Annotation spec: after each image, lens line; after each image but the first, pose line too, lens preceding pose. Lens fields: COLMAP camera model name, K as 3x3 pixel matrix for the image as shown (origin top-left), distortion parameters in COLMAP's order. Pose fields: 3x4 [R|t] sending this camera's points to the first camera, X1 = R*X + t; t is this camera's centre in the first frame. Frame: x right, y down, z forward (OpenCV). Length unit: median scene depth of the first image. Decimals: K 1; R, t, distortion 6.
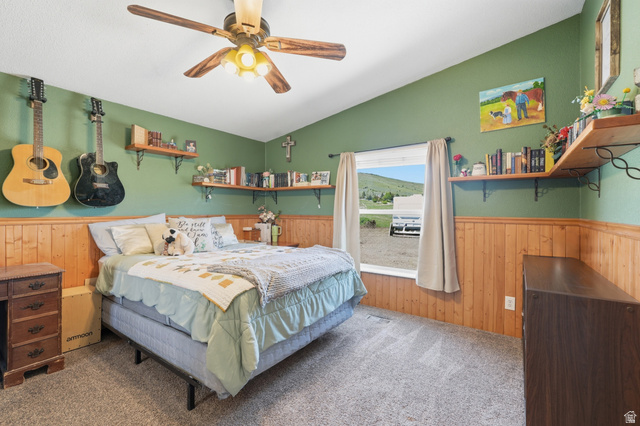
lens RADIAL K [[281.5, 0, 321.1], [0, 281.5, 210.0], [0, 0, 1]] dist [-0.015491, 0.007187]
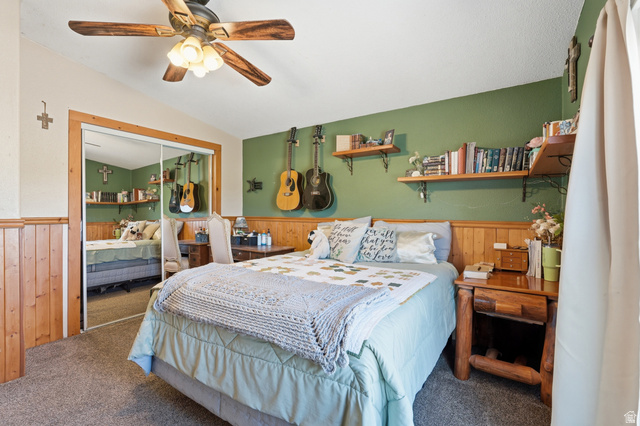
lens RADIAL K [[290.1, 0, 320.8], [0, 290.1, 215.7], [0, 0, 1]] dist [-0.010853, 0.000034]
pose [[0.020848, 0.007263, -0.999756, 0.399778], [-0.006328, 0.999955, 0.007133, 0.003240], [0.999763, 0.006177, 0.020893, 0.773079]]
